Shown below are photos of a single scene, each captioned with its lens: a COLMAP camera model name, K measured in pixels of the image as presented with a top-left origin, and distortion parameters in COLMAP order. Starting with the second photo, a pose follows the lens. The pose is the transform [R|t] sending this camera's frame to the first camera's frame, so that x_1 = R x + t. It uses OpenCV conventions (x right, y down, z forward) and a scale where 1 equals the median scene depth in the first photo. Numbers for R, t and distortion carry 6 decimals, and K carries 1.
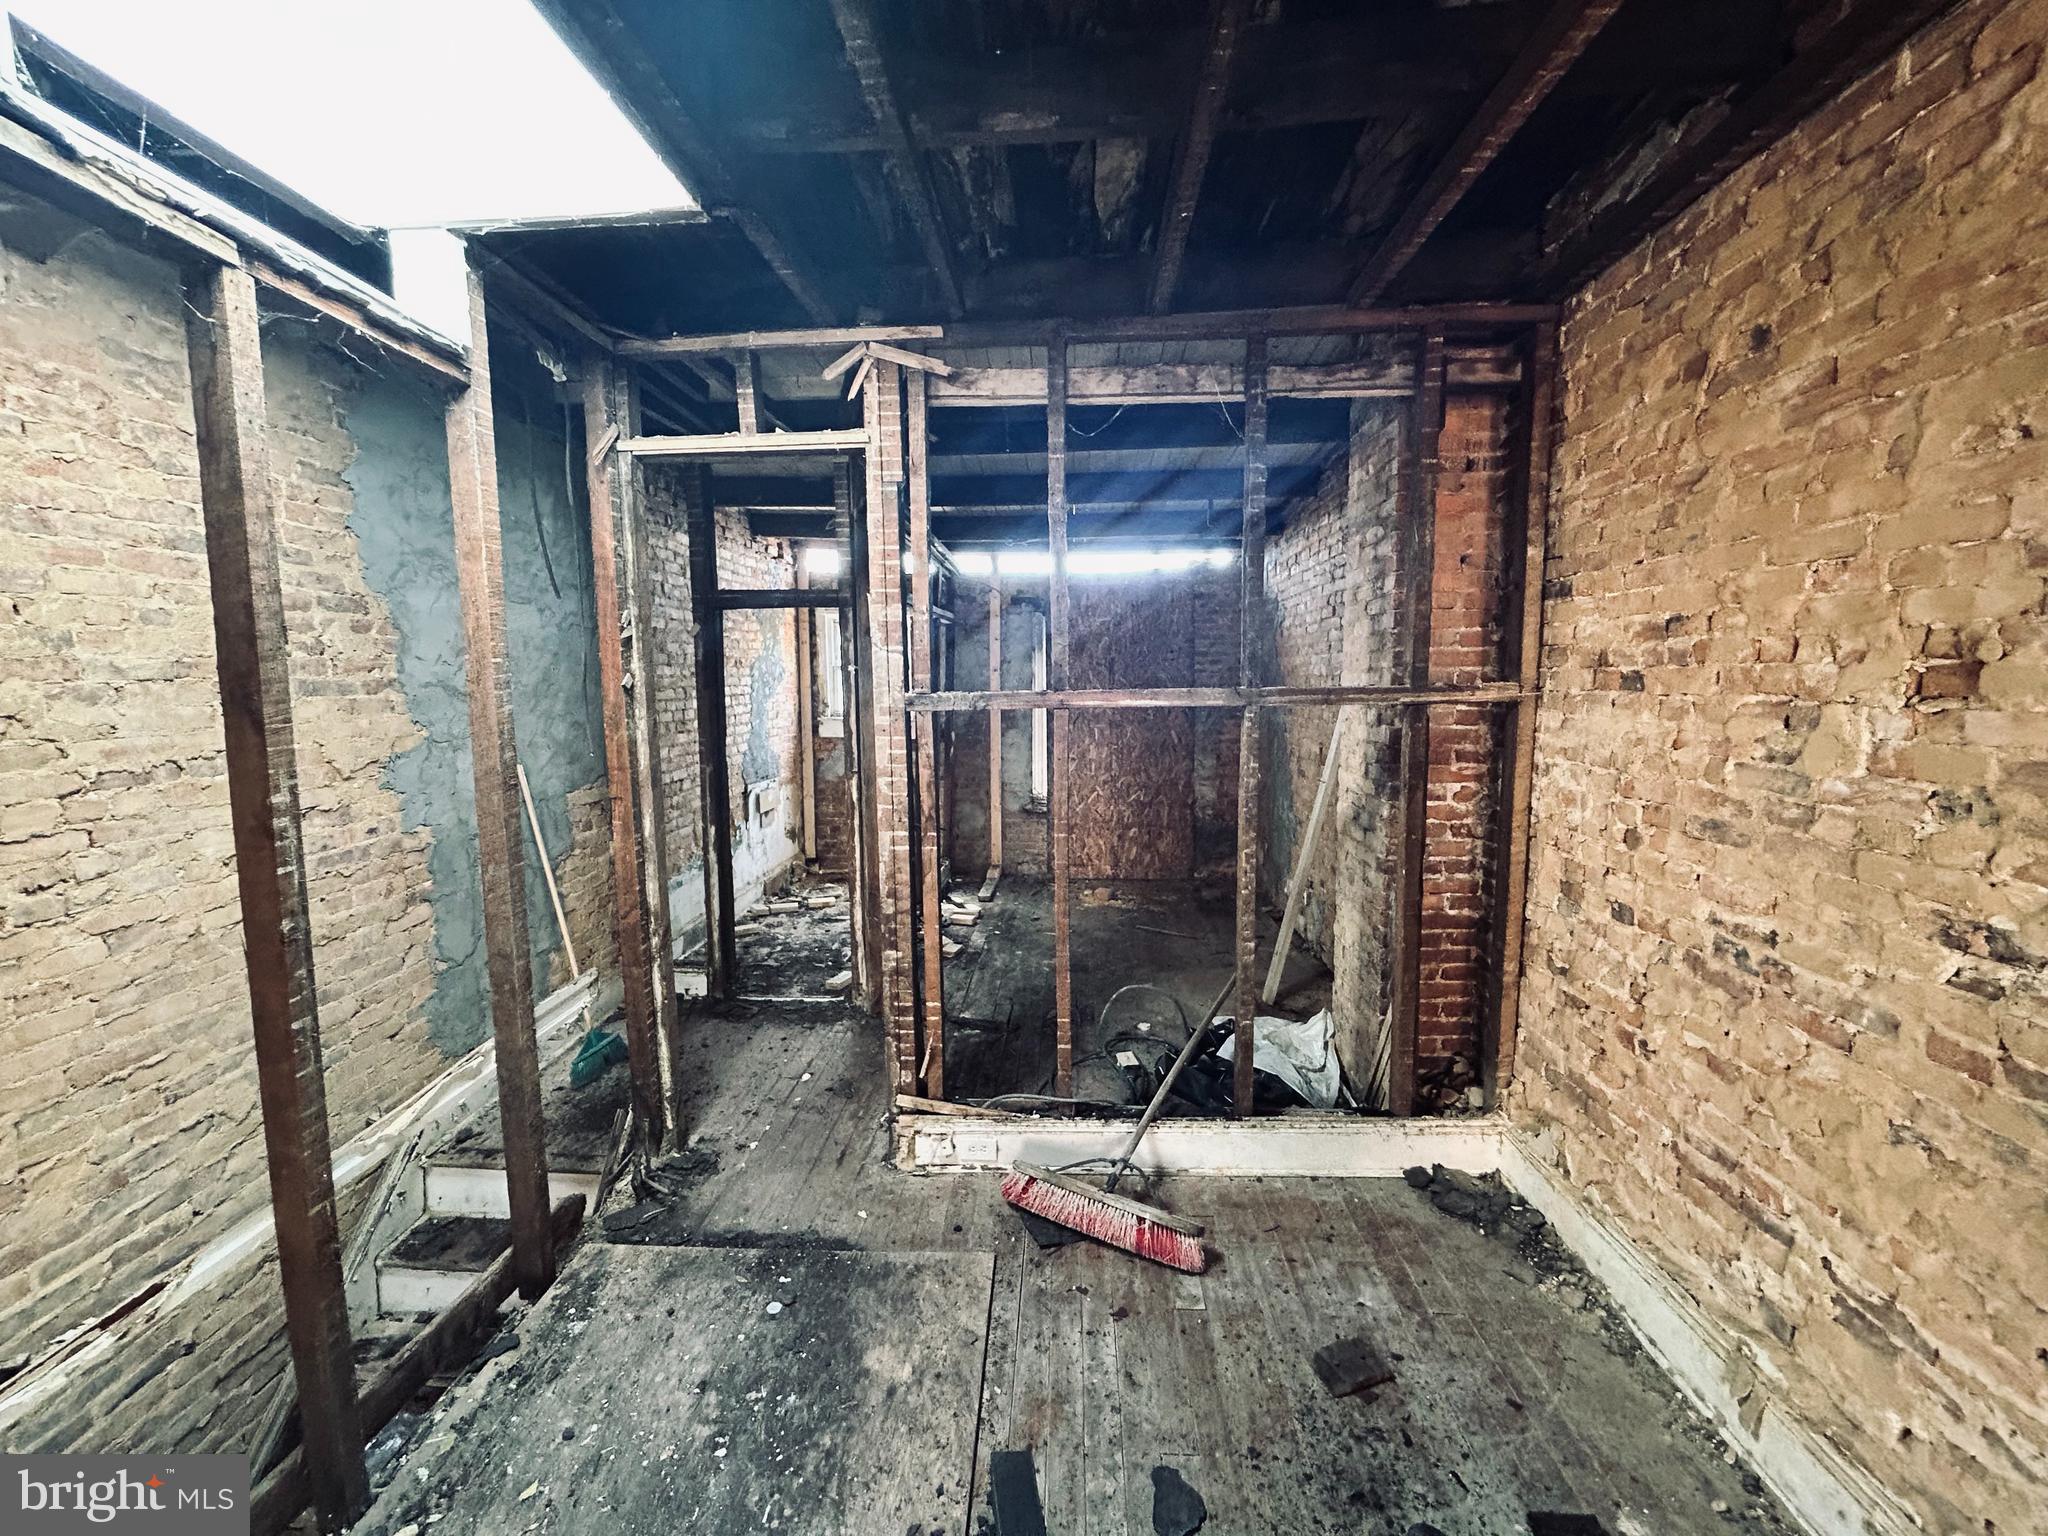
lens RADIAL K [[825.9, 0, 1022.0], [0, 825.9, 773.7], [0, 0, 1]] dist [0.002539, -0.001165]
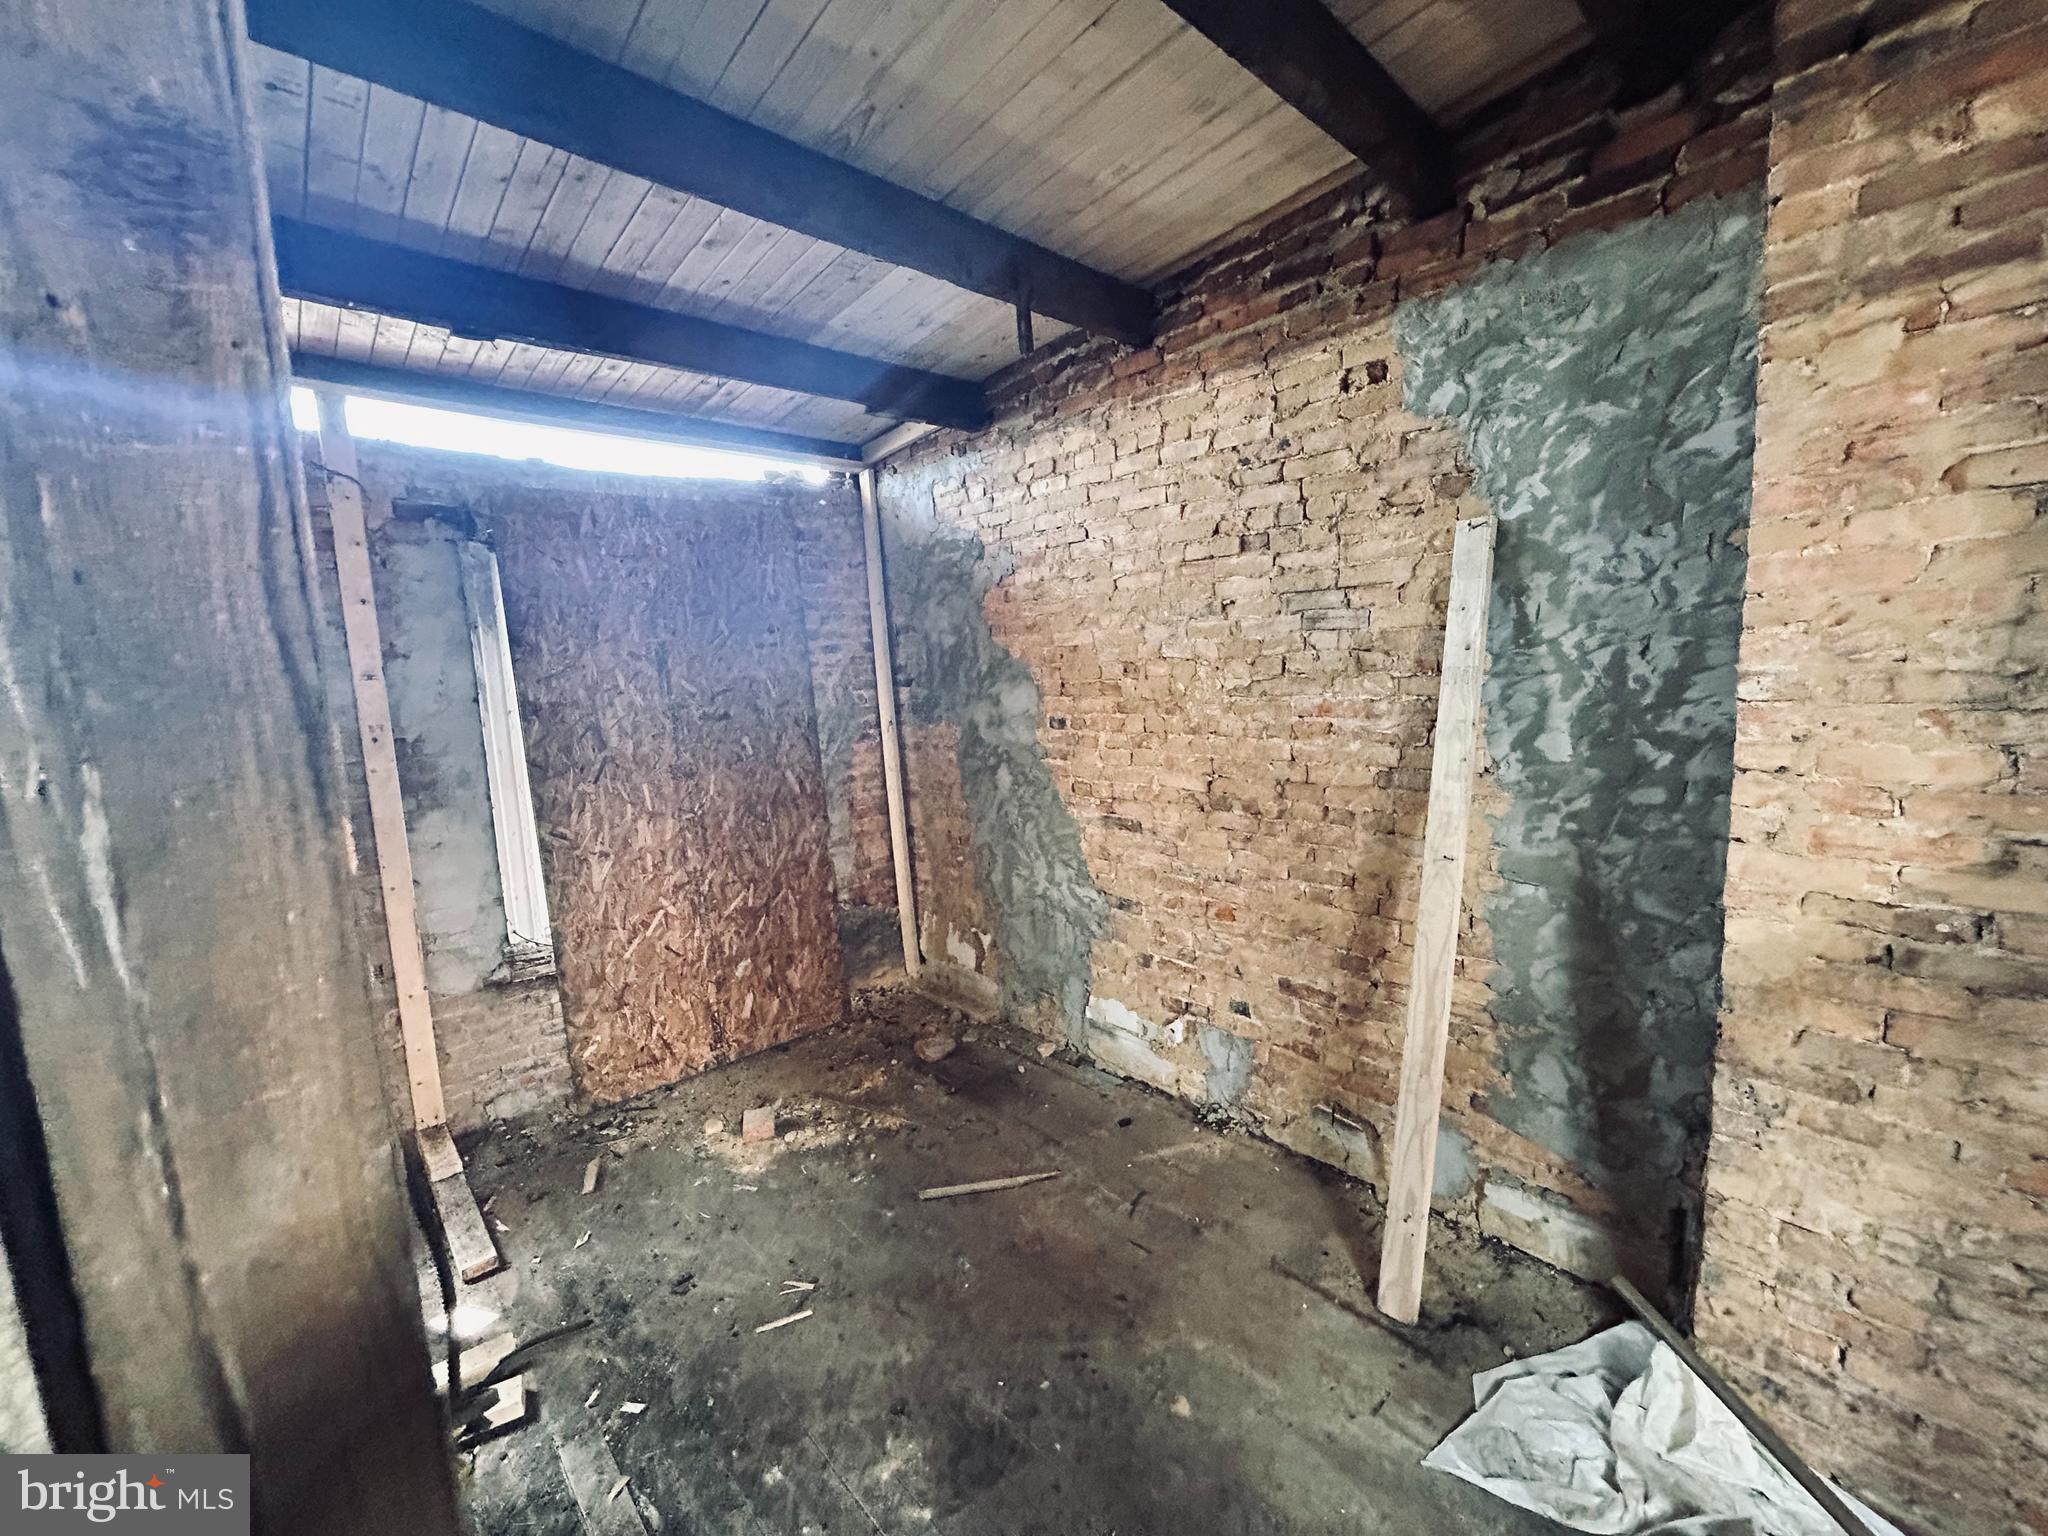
lens RADIAL K [[825.9, 0, 1015.9], [0, 825.9, 762.0], [0, 0, 1]] dist [0.002539, -0.001165]
pose [[0.701893, -0.112233, 0.703384, -0.101951], [0.120662, 0.991971, 0.037874, -0.059970], [-0.701987, 0.058288, 0.709800, 0.483051]]
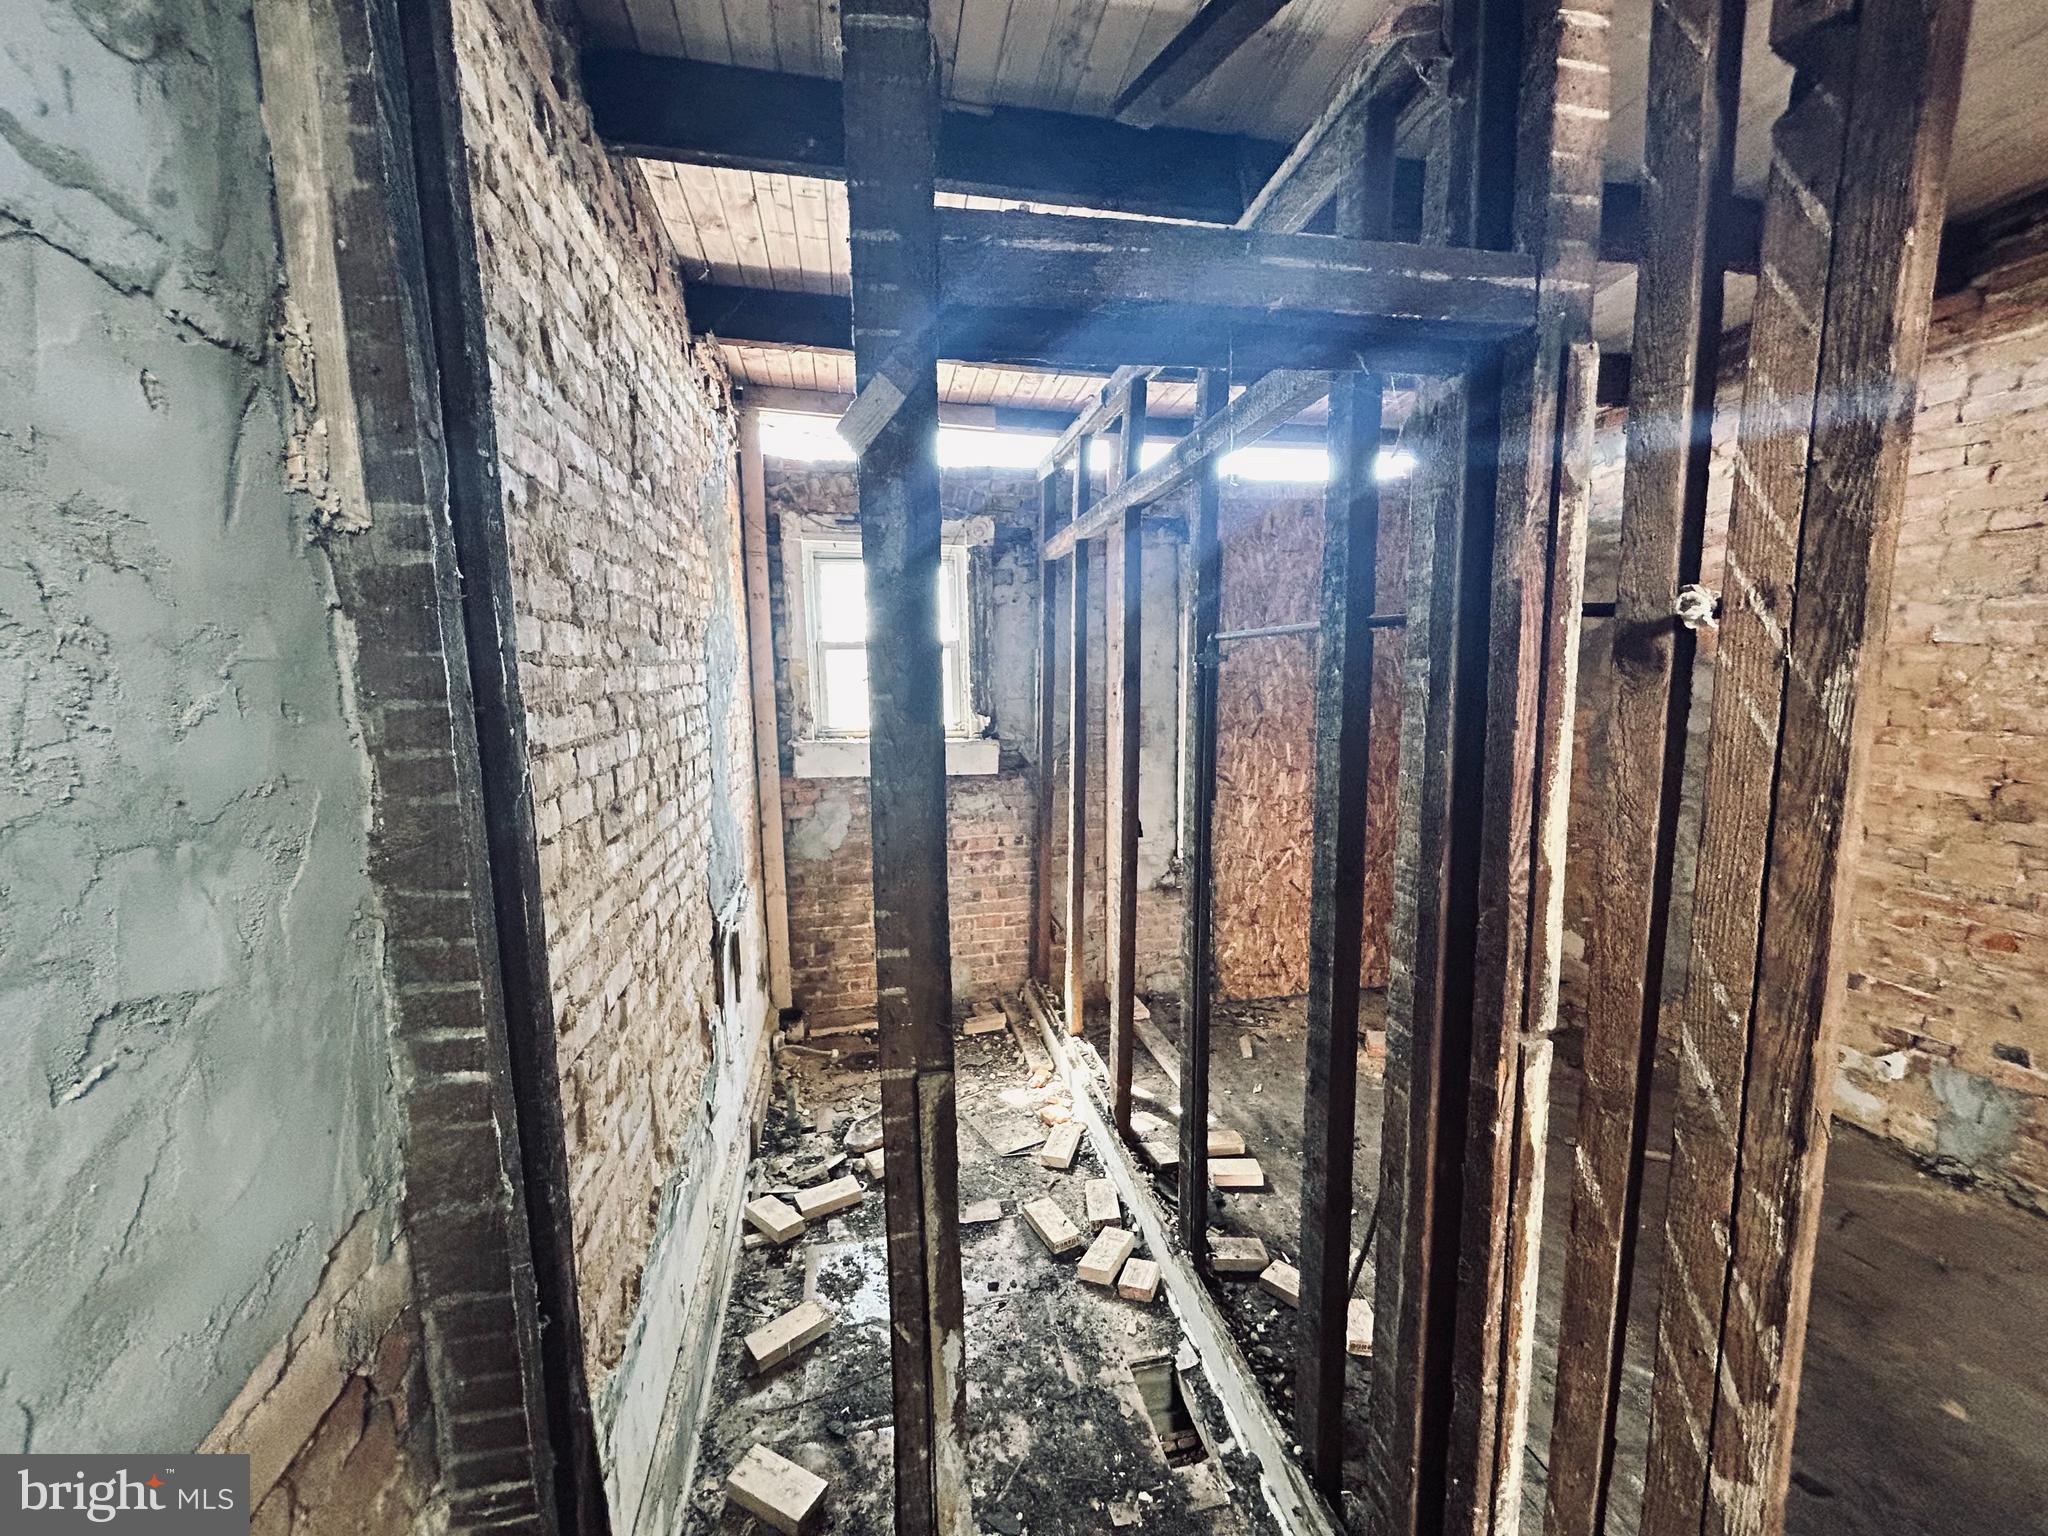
lens RADIAL K [[825.9, 0, 1022.0], [0, 825.9, 764.1], [0, 0, 1]] dist [0.002539, -0.001165]
pose [[0.966077, -0.043458, 0.254572, -0.244552], [0.041927, 0.999055, 0.011439, -0.054420], [-0.254828, -0.000378, 0.966986, 0.470379]]
